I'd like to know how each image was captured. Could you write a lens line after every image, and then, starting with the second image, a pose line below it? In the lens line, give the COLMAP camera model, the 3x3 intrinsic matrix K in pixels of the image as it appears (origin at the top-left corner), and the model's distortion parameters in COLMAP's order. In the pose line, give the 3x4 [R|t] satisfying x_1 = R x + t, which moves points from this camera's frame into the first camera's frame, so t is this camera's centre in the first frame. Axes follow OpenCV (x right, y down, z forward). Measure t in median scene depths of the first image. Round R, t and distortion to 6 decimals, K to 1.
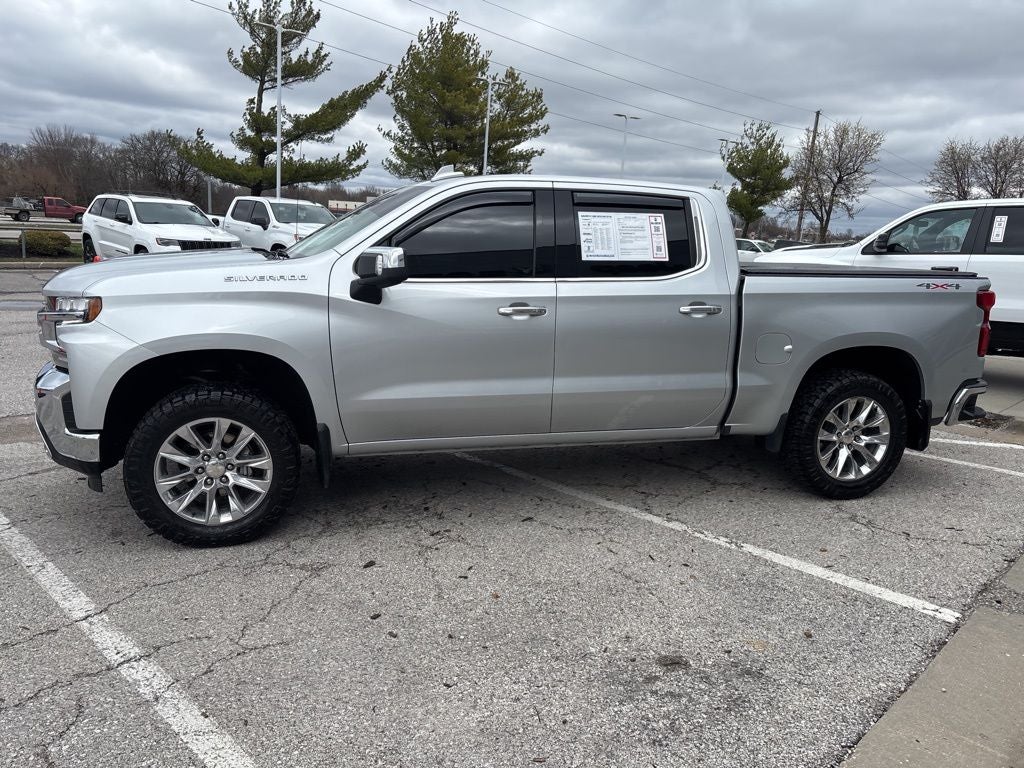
lens RADIAL K [[772.8, 0, 507.9], [0, 772.8, 376.9], [0, 0, 1]] dist [0.048135, -0.053929]
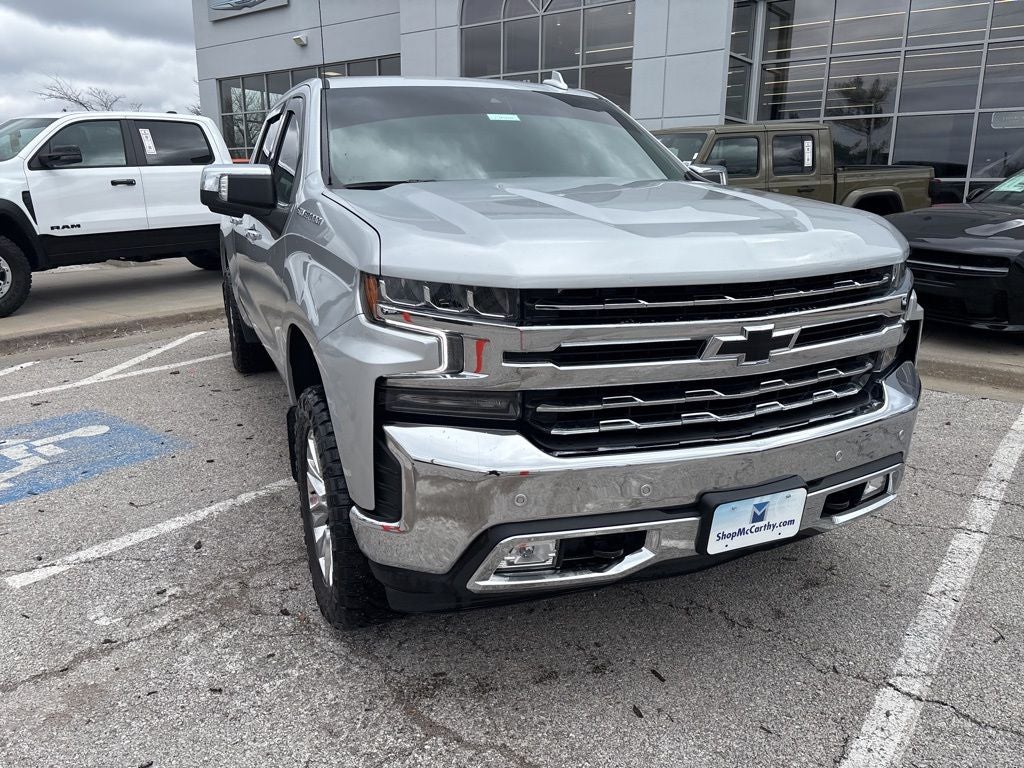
lens RADIAL K [[772.8, 0, 506.7], [0, 772.8, 387.8], [0, 0, 1]] dist [0.048135, -0.053929]
pose [[-0.114188, -0.296666, 0.948130, -1.014486], [0.176369, 0.933159, 0.313223, -0.224083], [-0.977678, 0.202987, -0.054233, 1.180513]]
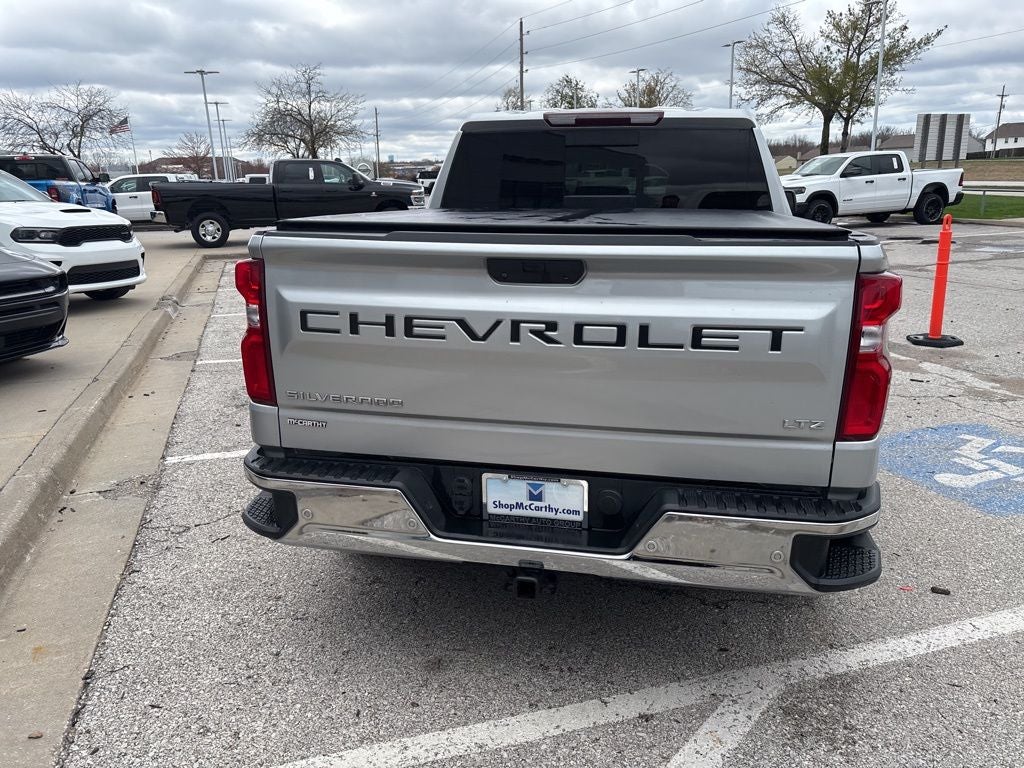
lens RADIAL K [[772.8, 0, 508.7], [0, 772.8, 391.3], [0, 0, 1]] dist [0.048135, -0.053929]
pose [[-0.462313, 0.194401, -0.865144, 1.114927], [-0.175447, 0.936328, 0.304151, -0.236946], [0.869186, 0.292400, -0.398769, 1.562391]]
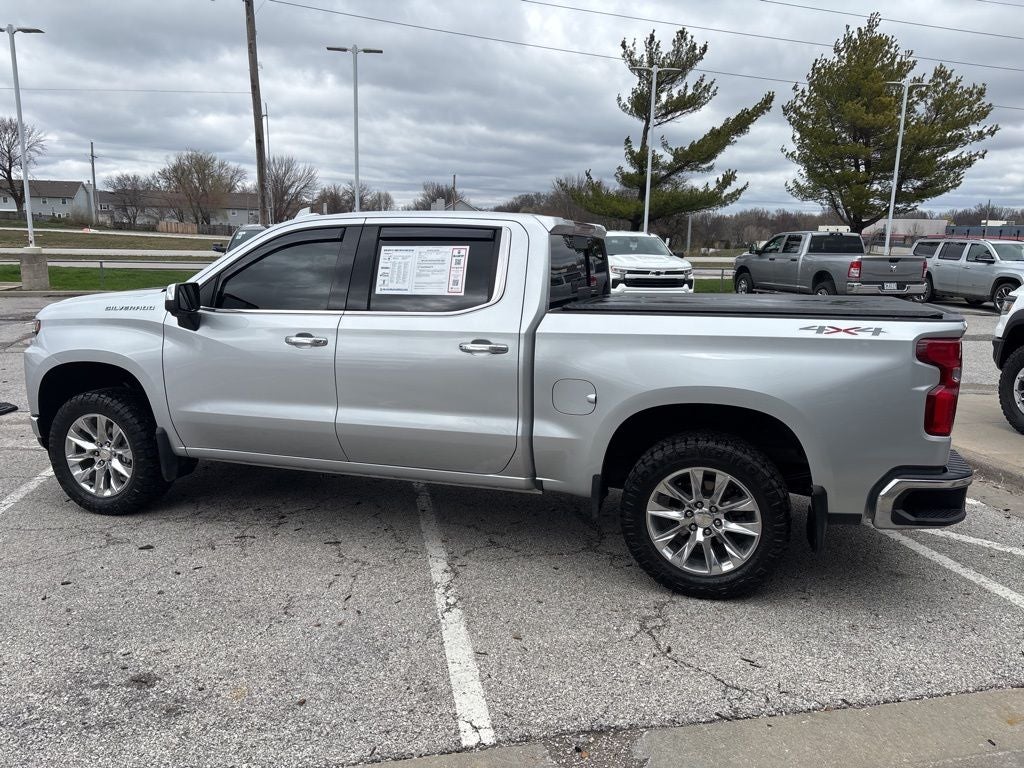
lens RADIAL K [[772.8, 0, 508.4], [0, 772.8, 377.3], [0, 0, 1]] dist [0.048135, -0.053929]
pose [[0.820598, 0.062496, -0.568079, 0.805423], [-0.082323, 0.996563, -0.009281, -0.046479], [0.565546, 0.054381, 0.822922, 0.267440]]
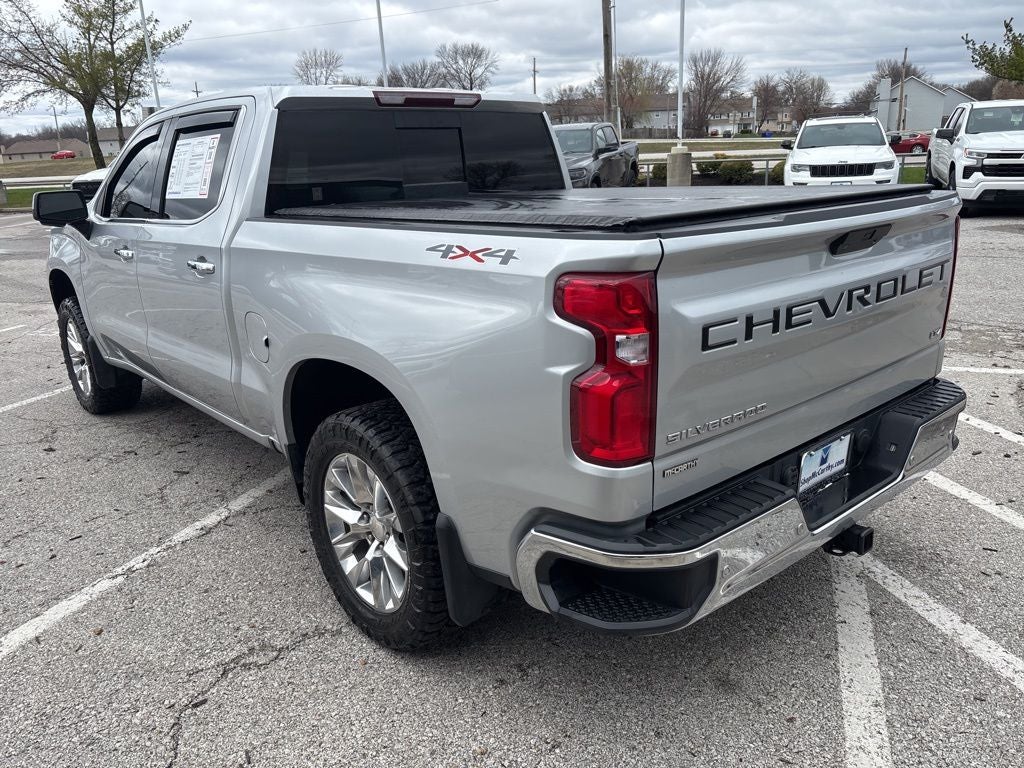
lens RADIAL K [[772.8, 0, 511.4], [0, 772.8, 376.0], [0, 0, 1]] dist [0.048135, -0.053929]
pose [[0.415528, 0.193120, -0.888843, 1.050161], [-0.108486, 0.980748, 0.162372, -0.137304], [0.903088, 0.028957, 0.428479, 0.963790]]
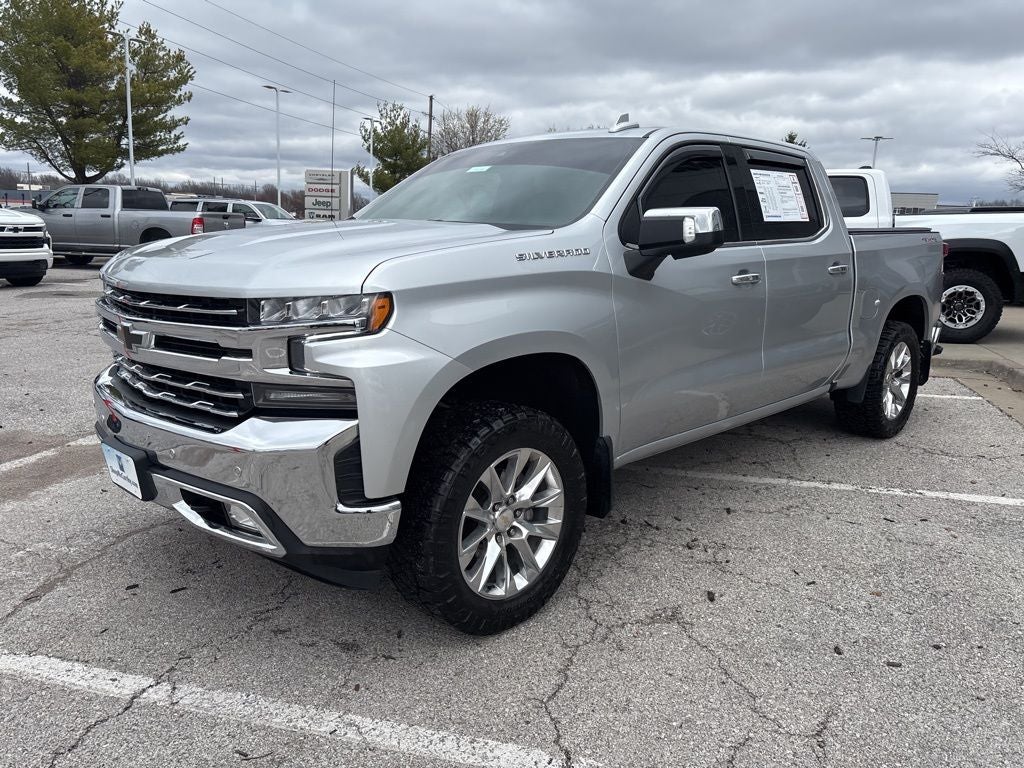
lens RADIAL K [[772.8, 0, 506.9], [0, 772.8, 379.7], [0, 0, 1]] dist [0.048135, -0.053929]
pose [[0.877341, -0.119363, 0.464786, -0.615955], [0.107539, 0.992841, 0.051982, -0.043792], [-0.467663, 0.004377, 0.883896, 0.318403]]
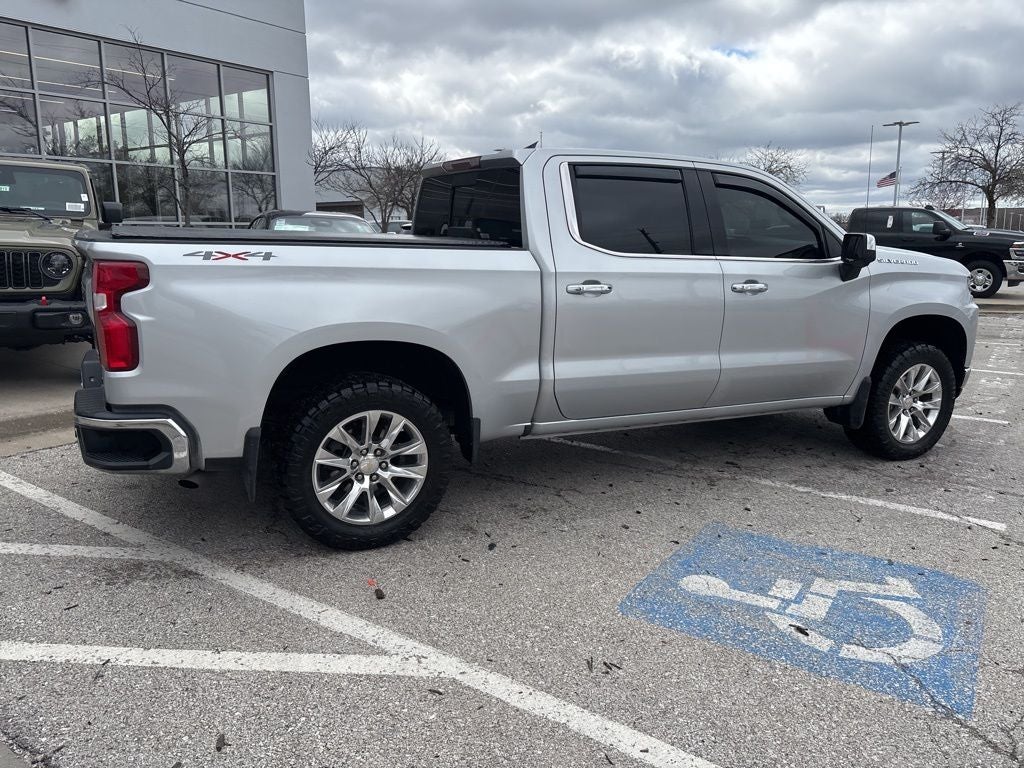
lens RADIAL K [[772.8, 0, 510.7], [0, 772.8, 381.7], [0, 0, 1]] dist [0.048135, -0.053929]
pose [[-0.982217, -0.022180, -0.186437, 0.380610], [-0.089434, 0.928375, 0.360723, -0.386156], [0.165082, 0.370982, -0.913849, 2.290698]]
